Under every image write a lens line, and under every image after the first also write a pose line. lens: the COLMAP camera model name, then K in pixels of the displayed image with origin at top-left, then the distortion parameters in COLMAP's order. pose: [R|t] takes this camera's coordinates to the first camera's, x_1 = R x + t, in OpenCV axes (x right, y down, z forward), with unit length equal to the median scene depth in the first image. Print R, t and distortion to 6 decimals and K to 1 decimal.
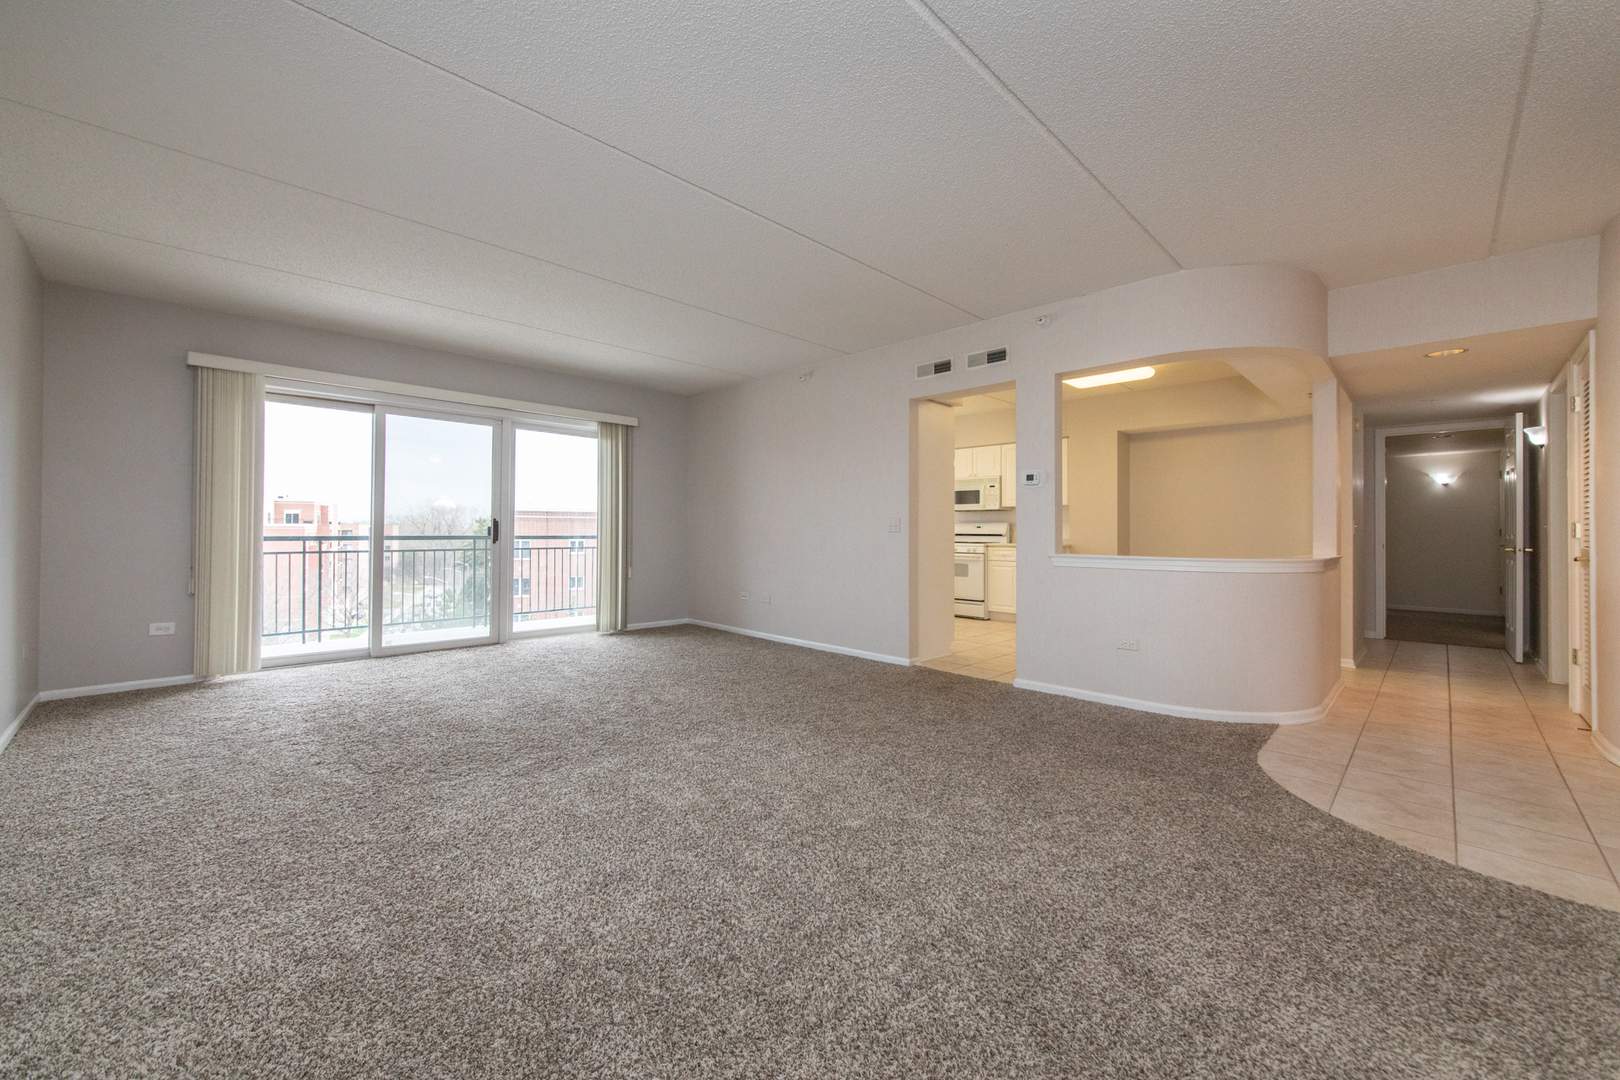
lens RADIAL K [[633.7, 0, 812.6], [0, 633.7, 524.5], [0, 0, 1]] dist [-0.000188, 0.000062]
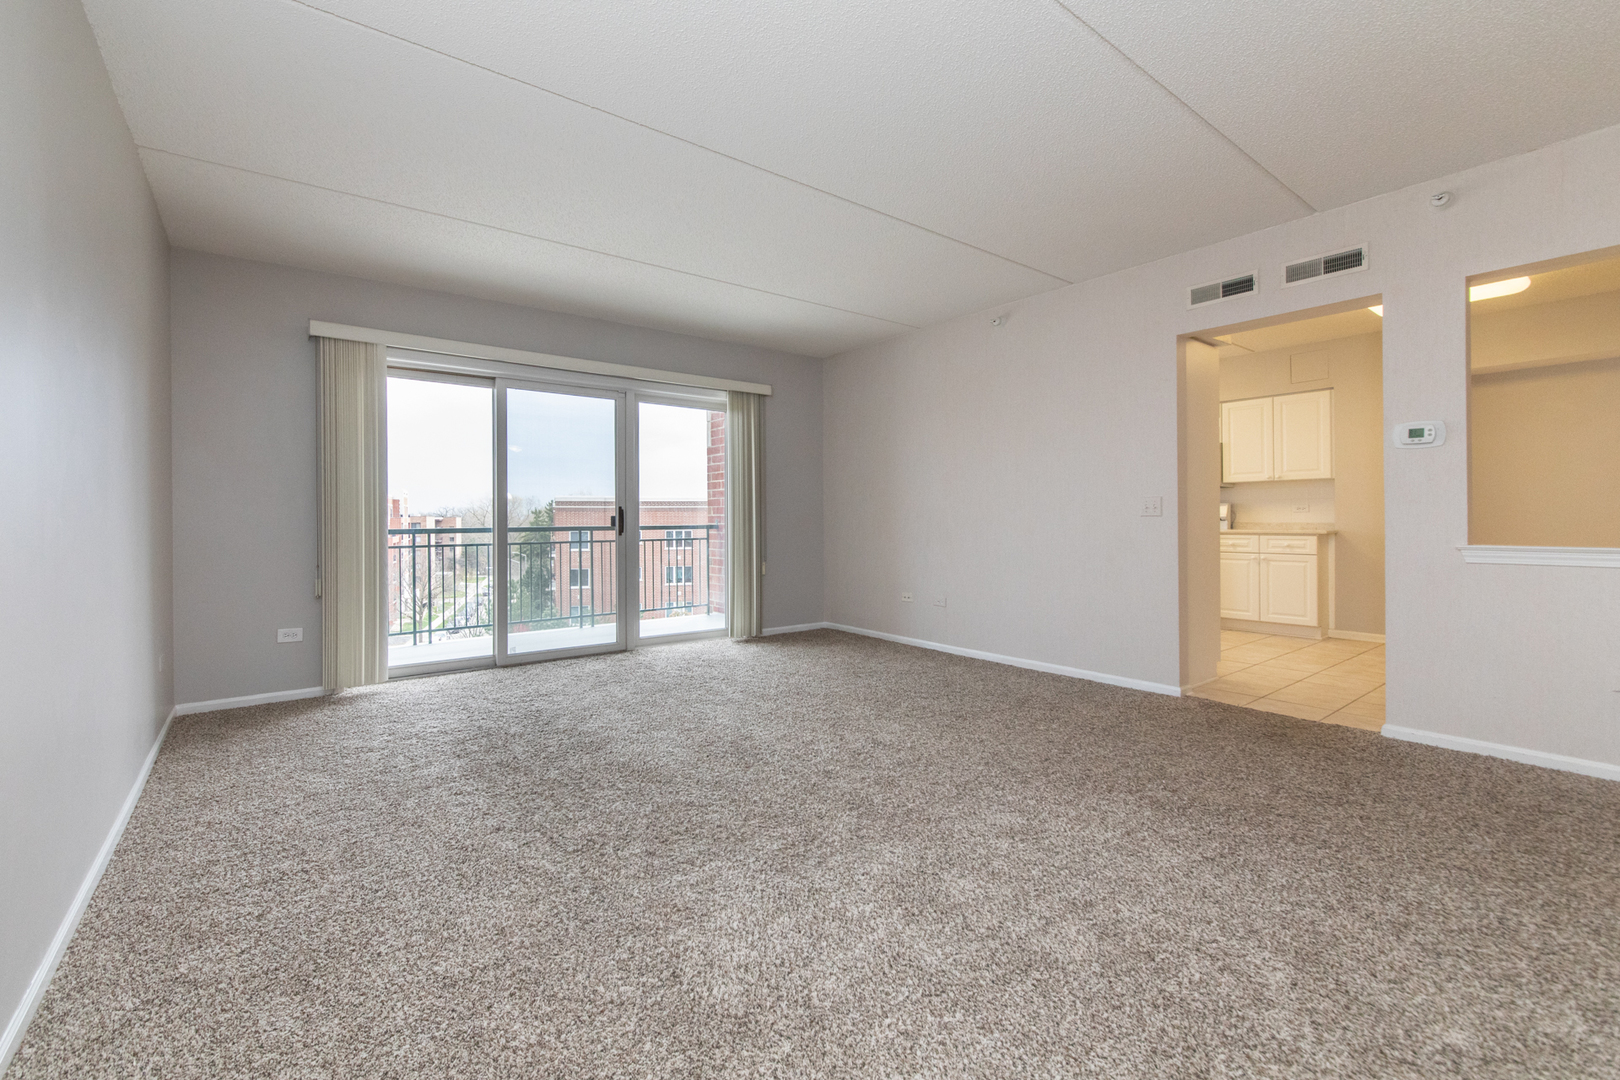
lens RADIAL K [[702.1, 0, 804.0], [0, 702.1, 519.2], [0, 0, 1]] dist [0.009104, -0.010576]
pose [[0.989272, -0.011382, -0.145642, -0.157870], [0.013068, 0.999858, 0.010622, 0.001455], [0.145501, -0.012411, 0.989280, 0.123115]]
